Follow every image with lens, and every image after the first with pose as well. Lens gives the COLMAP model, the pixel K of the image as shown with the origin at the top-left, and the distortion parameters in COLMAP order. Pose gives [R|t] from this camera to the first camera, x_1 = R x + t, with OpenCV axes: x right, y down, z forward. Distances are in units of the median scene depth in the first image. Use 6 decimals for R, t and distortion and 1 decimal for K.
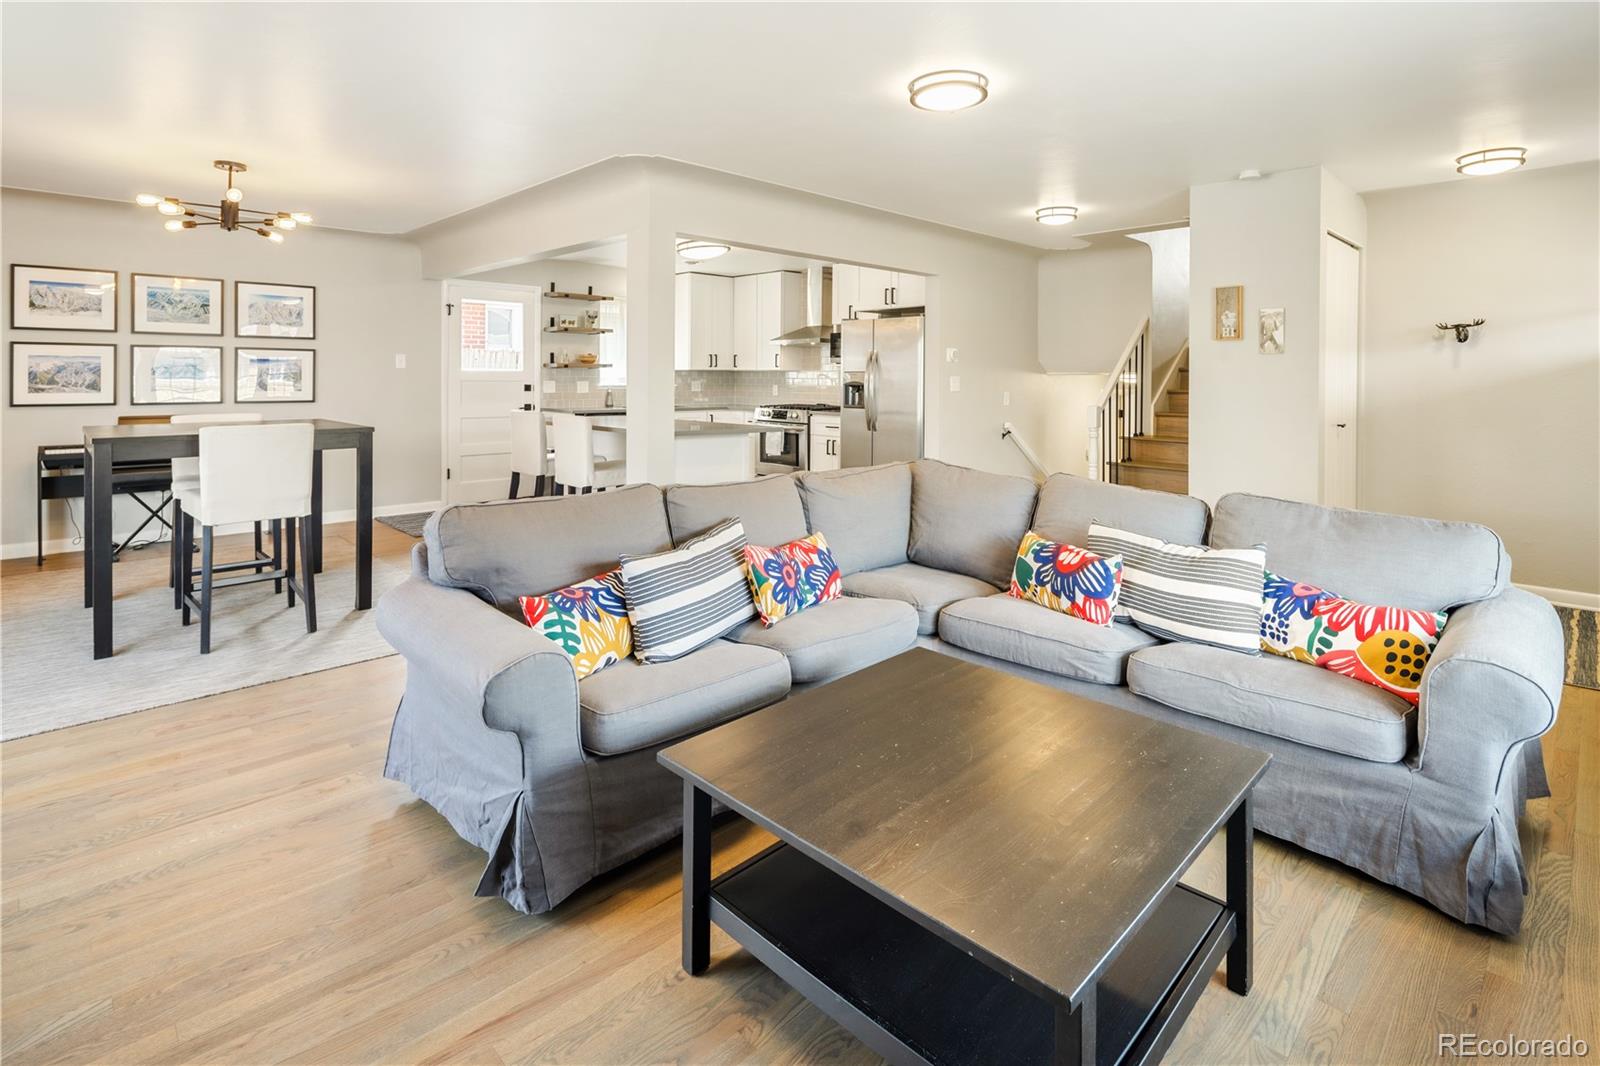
lens RADIAL K [[779.1, 0, 793.6], [0, 779.1, 375.8], [0, 0, 1]] dist [0.006846, -0.005466]
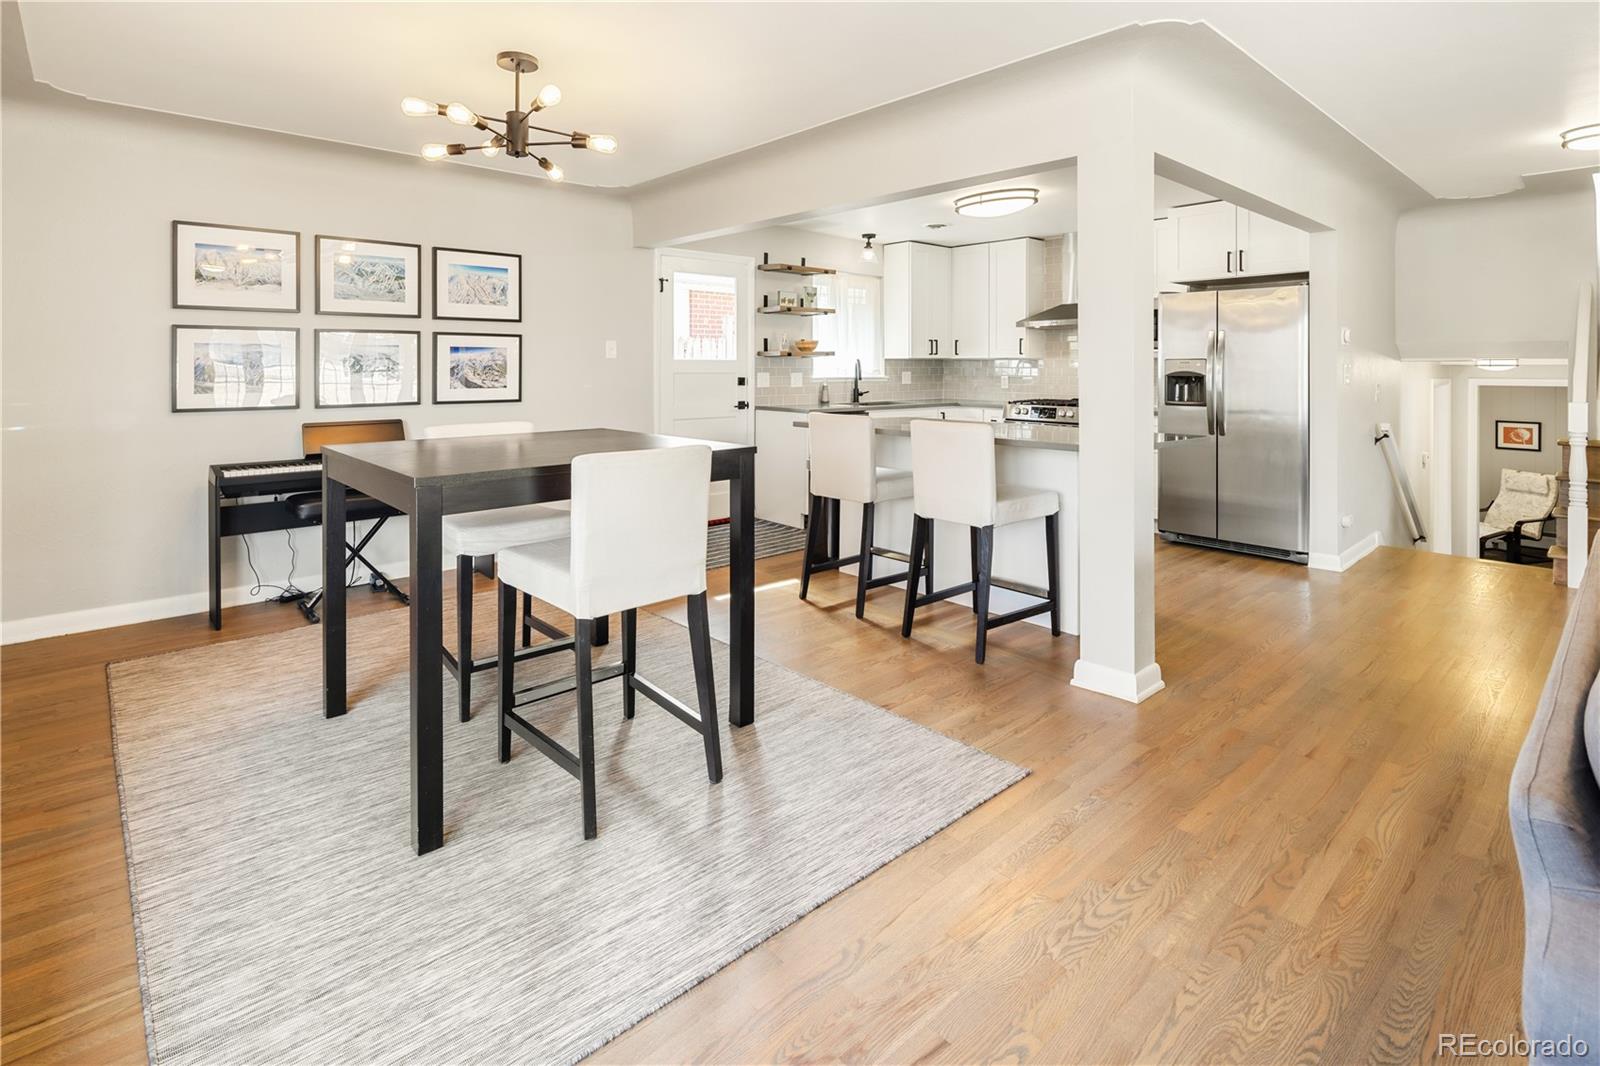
lens RADIAL K [[779.1, 0, 790.4], [0, 779.1, 364.1], [0, 0, 1]] dist [0.006846, -0.005466]
pose [[0.999371, -0.006191, -0.034931, -0.307841], [0.006132, 0.999980, -0.001784, -0.001181], [0.034942, 0.001569, 0.999388, 0.218341]]
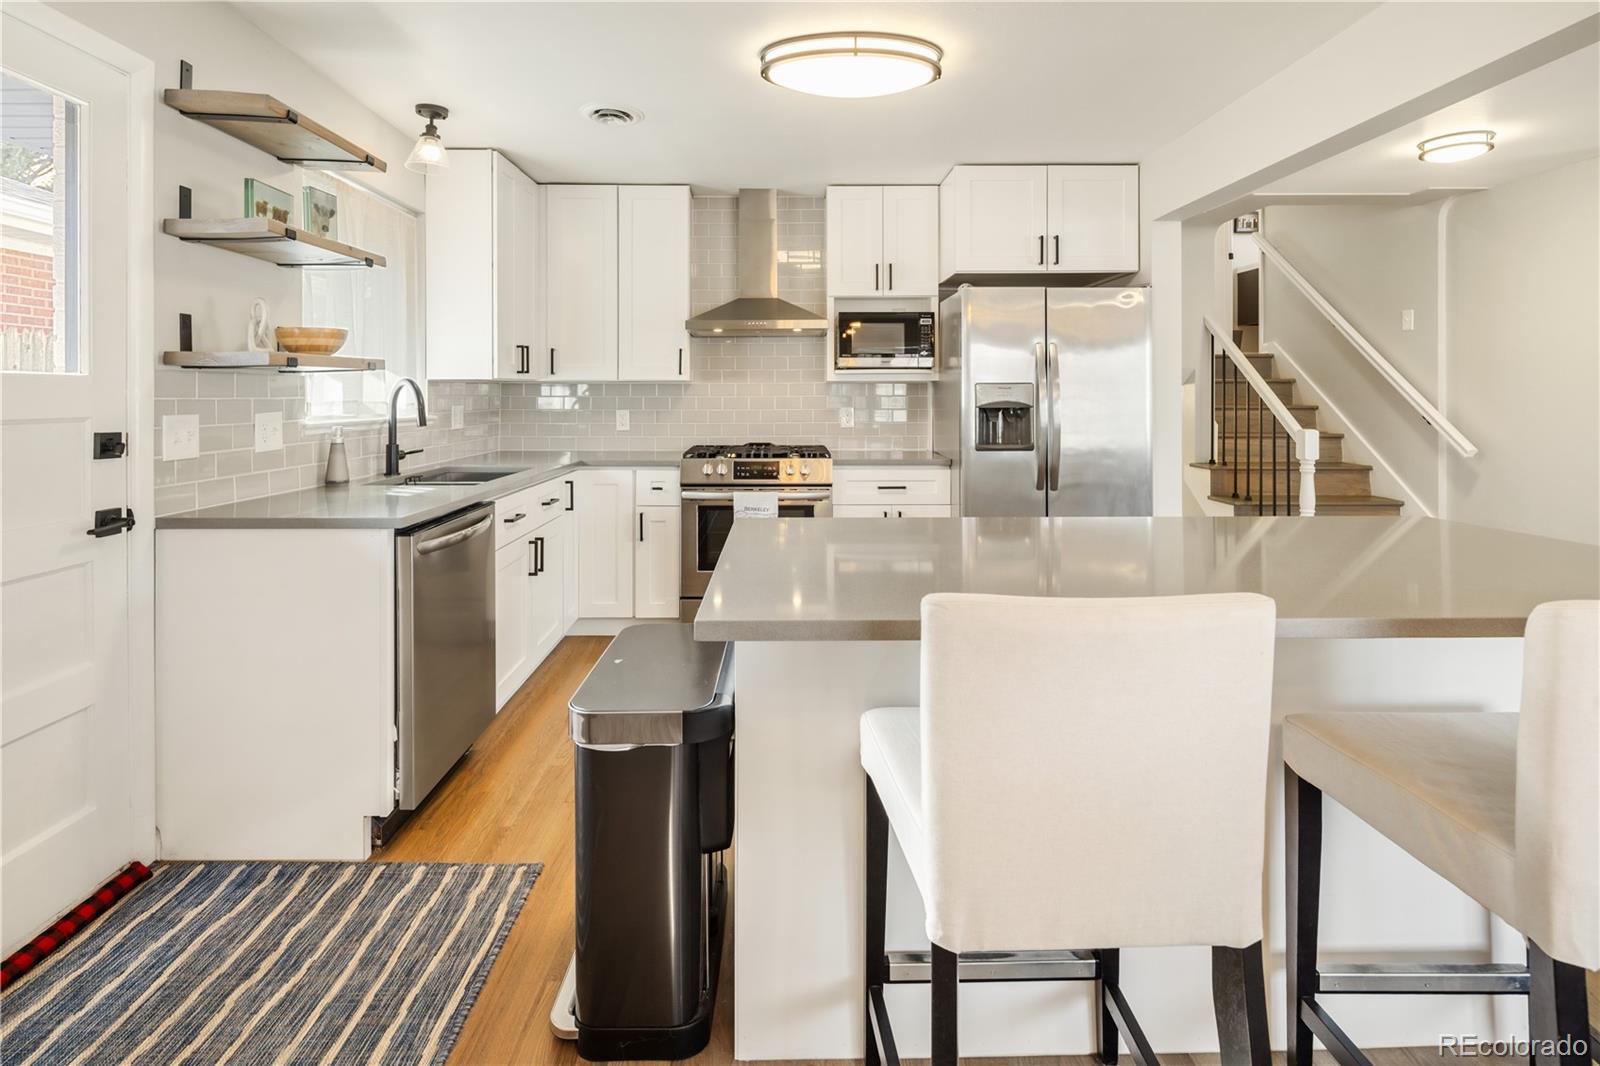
lens RADIAL K [[779.1, 0, 802.7], [0, 779.1, 389.4], [0, 0, 1]] dist [0.006846, -0.005466]
pose [[0.683990, -0.004644, 0.729477, -0.436818], [0.005615, 0.999984, 0.001102, -0.002090], [-0.729470, 0.003342, 0.684005, 0.782218]]
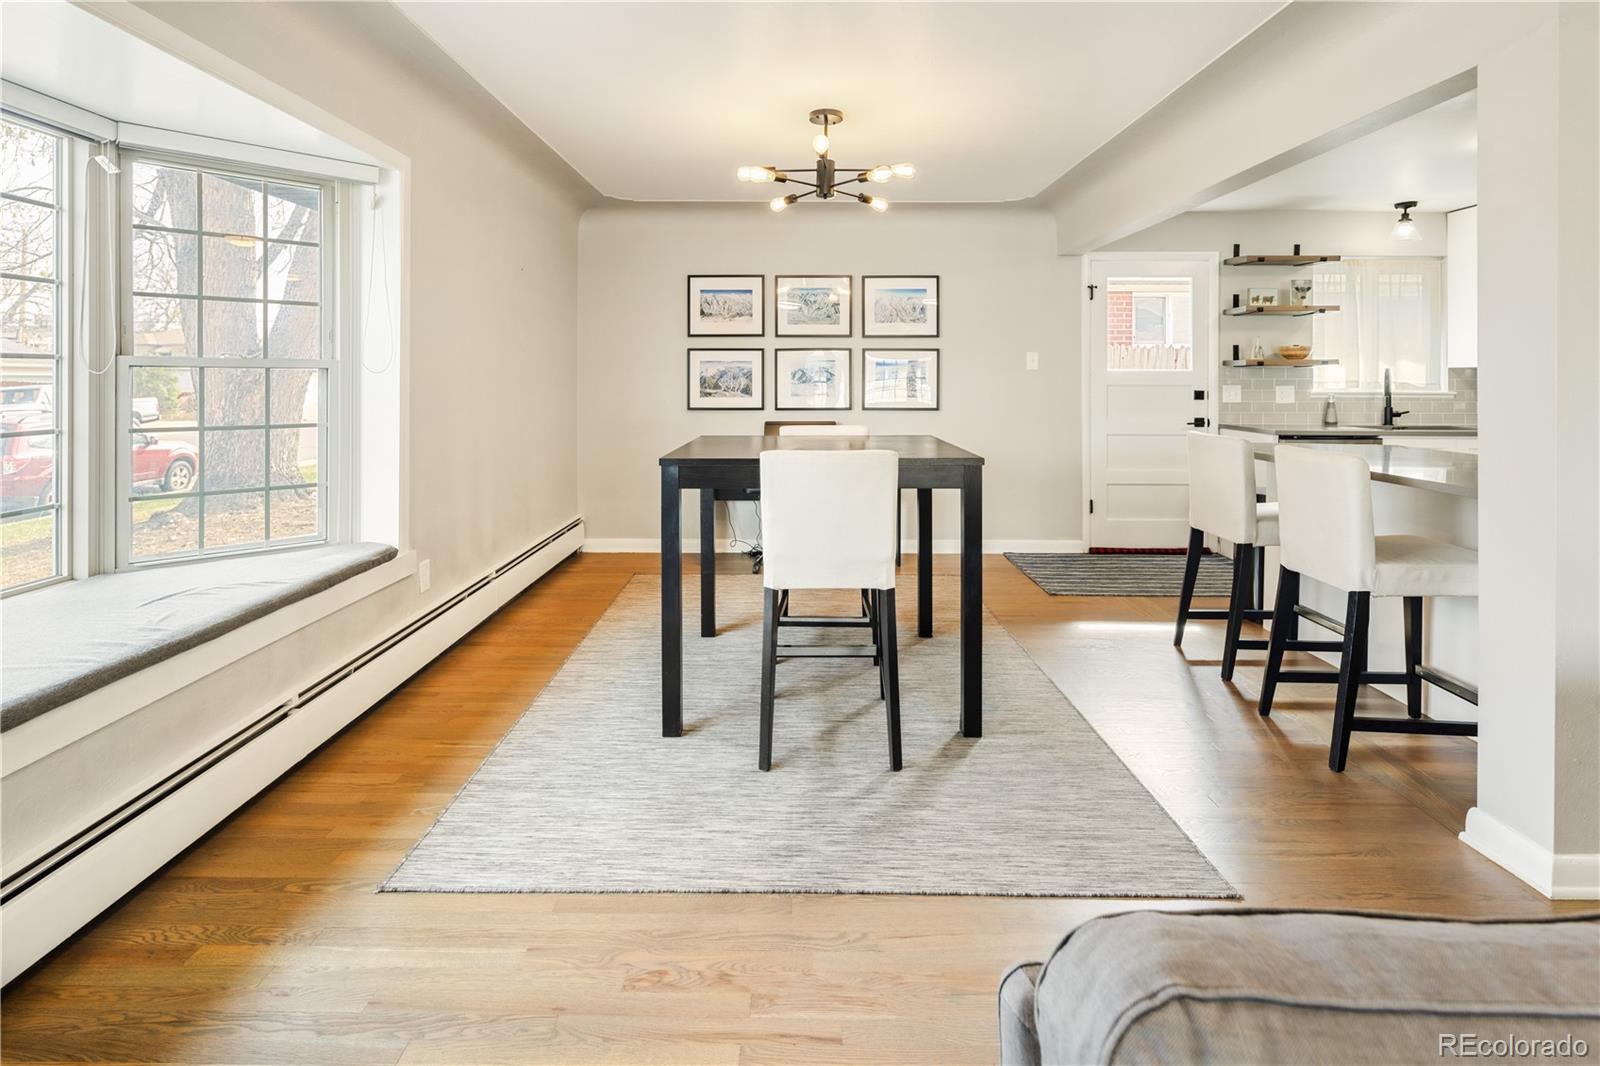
lens RADIAL K [[779.1, 0, 794.6], [0, 779.1, 381.2], [0, 0, 1]] dist [0.006846, -0.005466]
pose [[0.714767, -0.003480, -0.699354, -0.125375], [0.004677, 0.999989, -0.000195, 0.001145], [0.699347, -0.003131, 0.714776, 0.271790]]
